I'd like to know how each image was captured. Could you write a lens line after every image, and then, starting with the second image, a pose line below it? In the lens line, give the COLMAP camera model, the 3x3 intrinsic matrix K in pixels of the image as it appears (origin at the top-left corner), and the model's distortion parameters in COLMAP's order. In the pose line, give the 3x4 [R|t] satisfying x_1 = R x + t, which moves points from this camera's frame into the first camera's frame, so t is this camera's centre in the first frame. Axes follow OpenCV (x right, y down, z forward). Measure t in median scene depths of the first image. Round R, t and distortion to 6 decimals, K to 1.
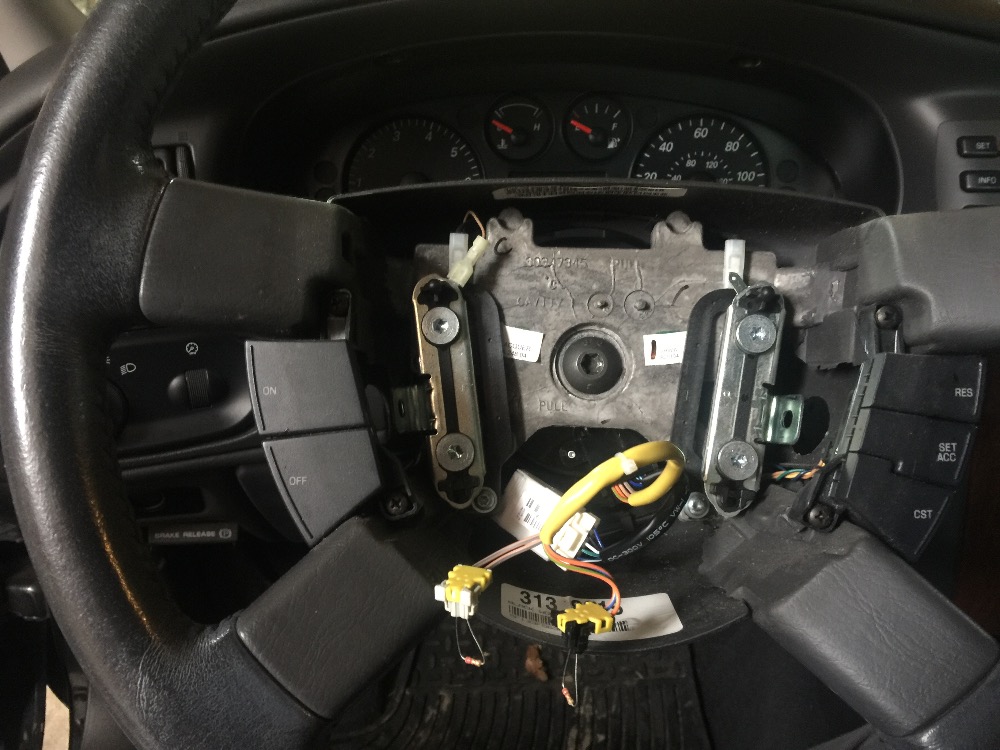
lens RADIAL K [[900.5, 0, 504.0], [0, 900.5, 378.6], [0, 0, 1]] dist [0.091668, -0.171035]
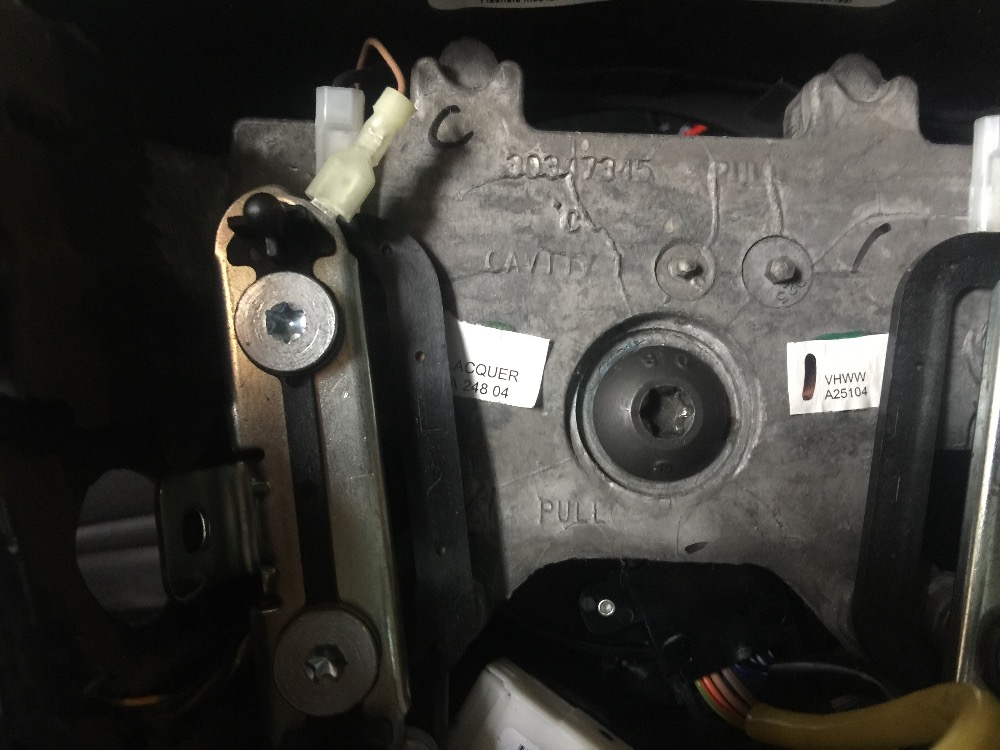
lens RADIAL K [[900.5, 0, 504.0], [0, 900.5, 378.6], [0, 0, 1]] dist [0.091668, -0.171035]
pose [[0.997810, -0.004593, 0.065985, -0.004621], [0.003188, 0.999766, 0.021378, -0.040655], [-0.066068, -0.021121, 0.997592, 0.584850]]
